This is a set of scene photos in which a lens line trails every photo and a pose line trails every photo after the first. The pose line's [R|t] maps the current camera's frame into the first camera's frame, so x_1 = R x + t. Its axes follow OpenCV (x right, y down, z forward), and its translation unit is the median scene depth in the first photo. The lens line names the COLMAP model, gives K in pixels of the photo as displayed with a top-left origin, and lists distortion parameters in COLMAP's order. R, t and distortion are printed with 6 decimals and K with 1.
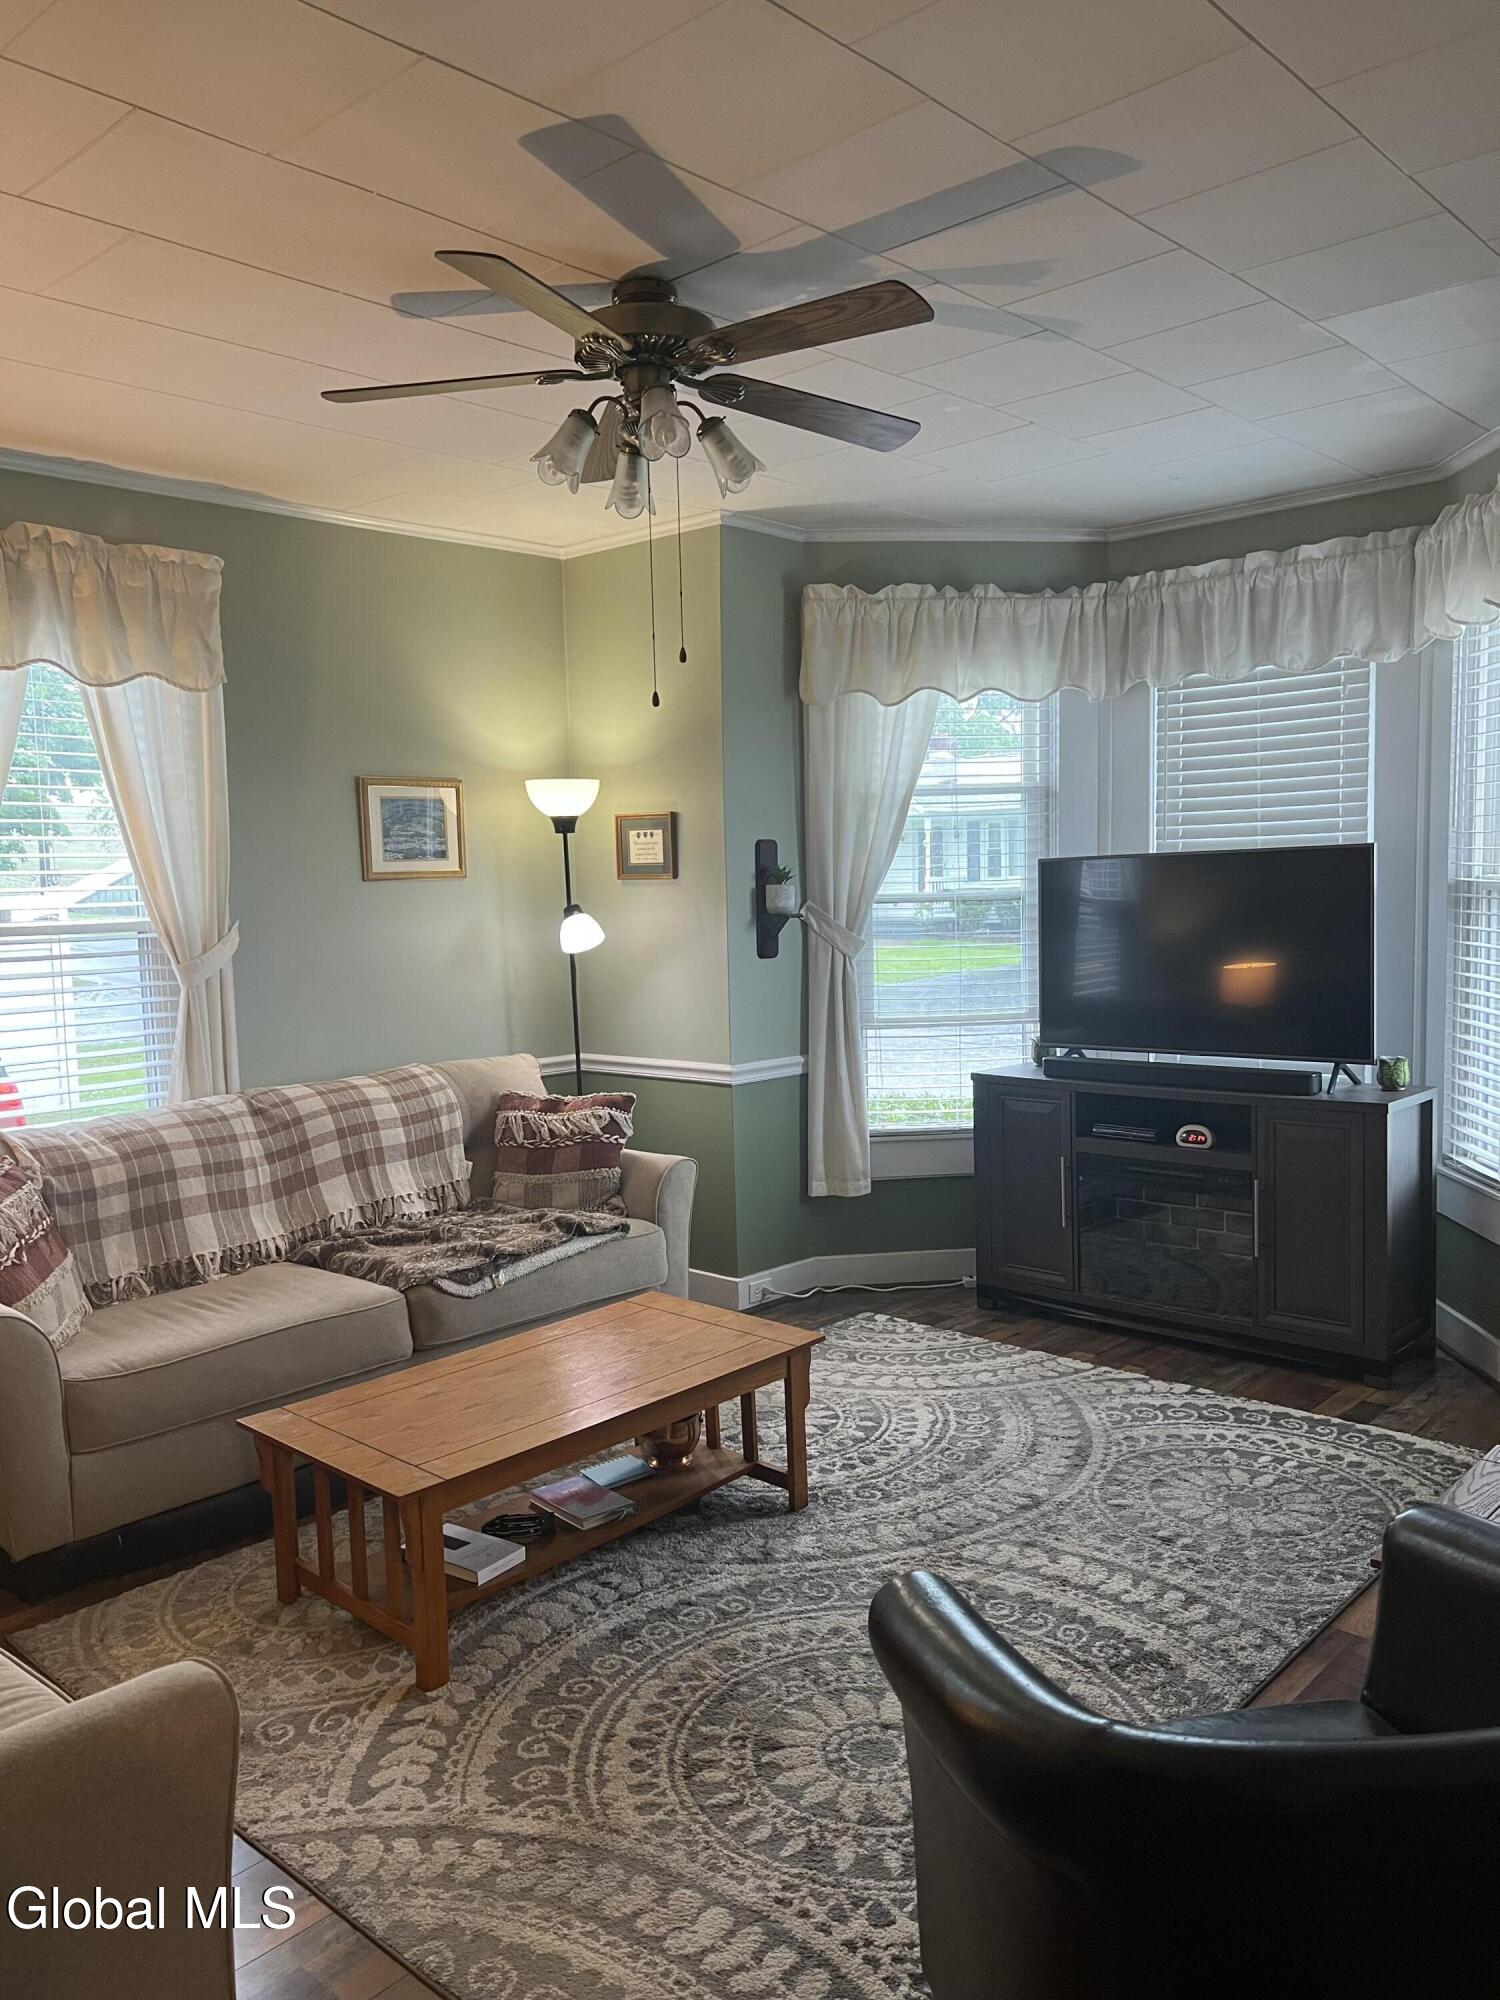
lens RADIAL K [[1492.3, 0, 744.5], [0, 1492.3, 1003.4], [0, 0, 1]] dist [0.056753, -0.065457]
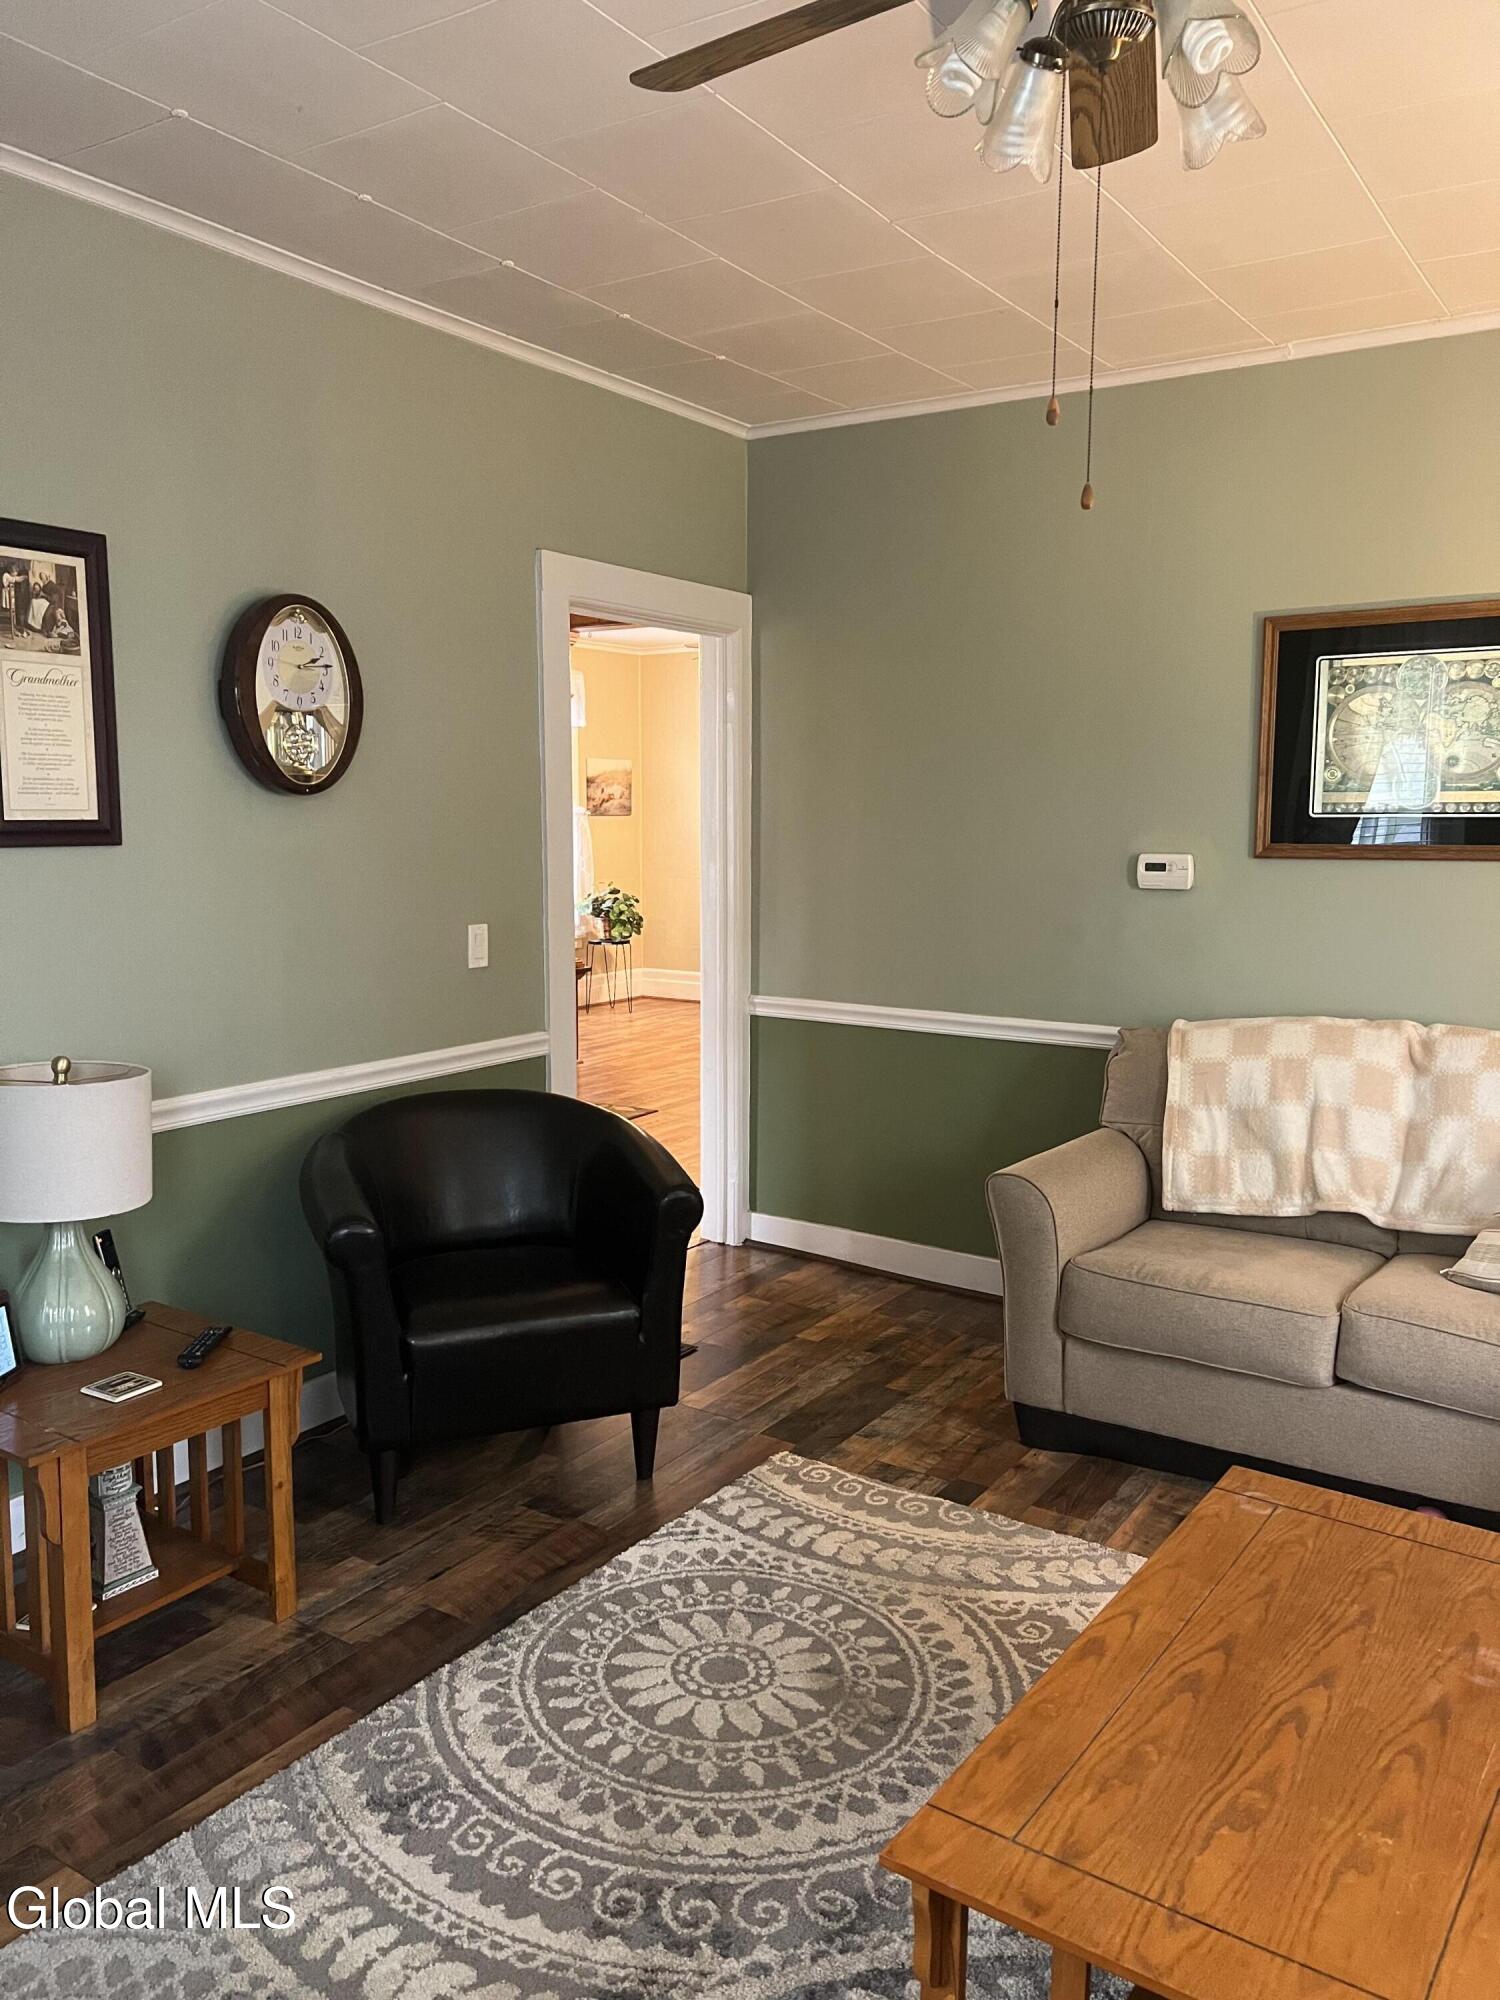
lens RADIAL K [[1492.3, 0, 757.0], [0, 1492.3, 1002.3], [0, 0, 1]] dist [0.056753, -0.065457]
pose [[-0.986315, 0.044304, -0.158807, 0.199498], [0.009697, 0.977140, 0.212375, -0.154641], [0.164586, 0.207928, -0.964198, 1.835601]]
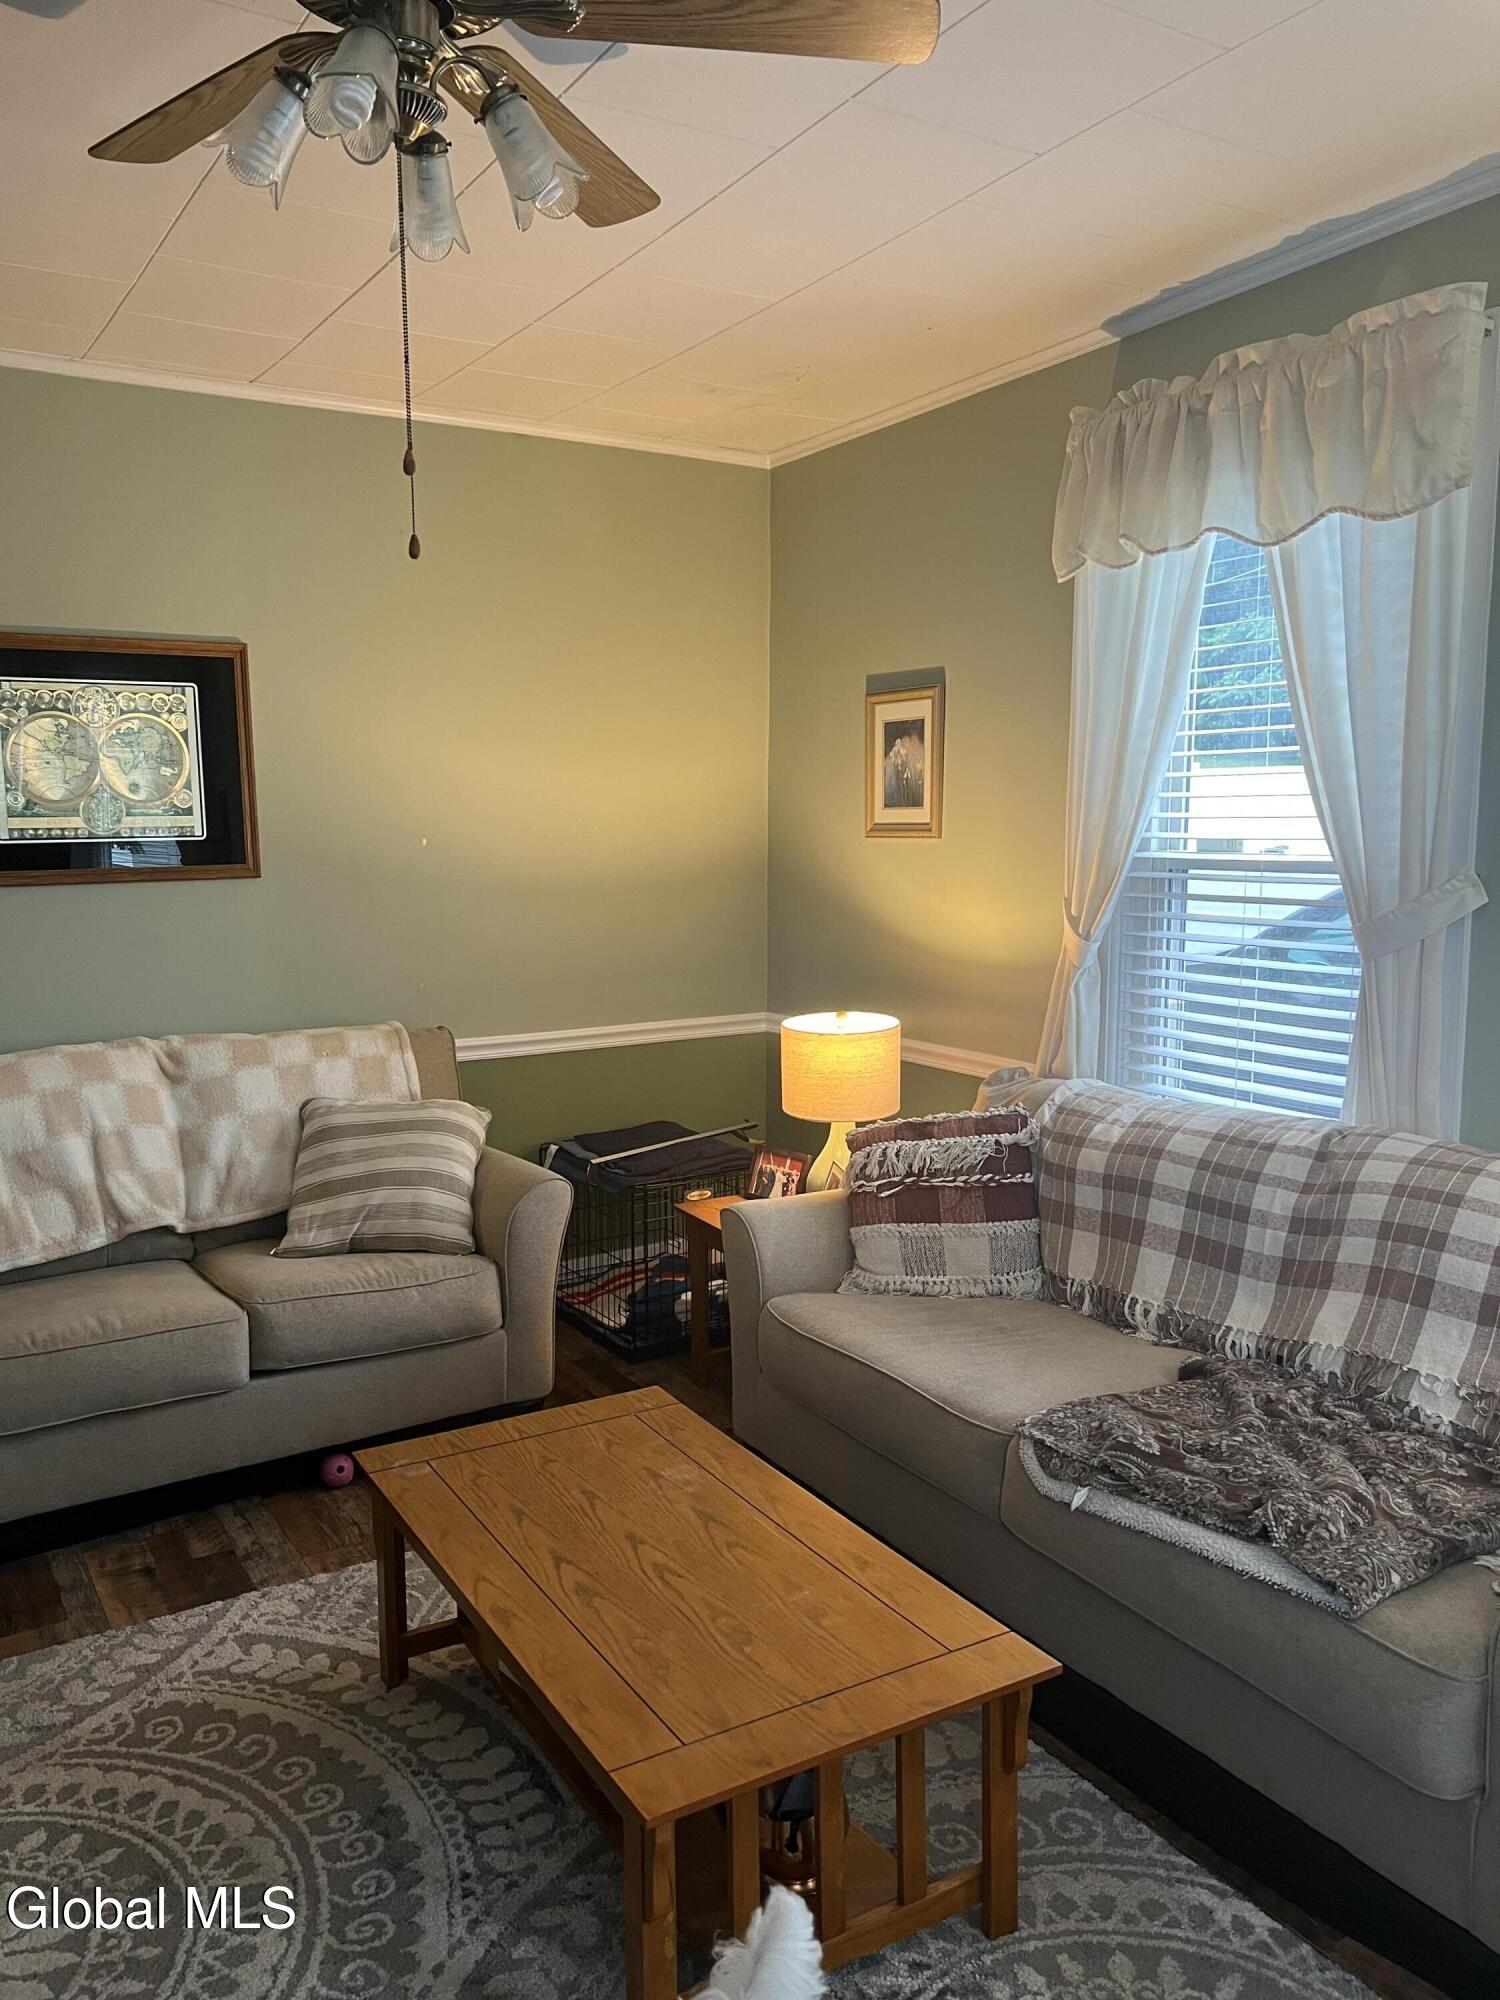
lens RADIAL K [[1492.3, 0, 731.2], [0, 1492.3, 1005.8], [0, 0, 1]] dist [0.056753, -0.065457]
pose [[-0.272493, 0.146368, -0.950960, 0.615260], [-0.064437, 0.983366, 0.169820, -0.148173], [0.959998, 0.107551, -0.258529, 1.502711]]
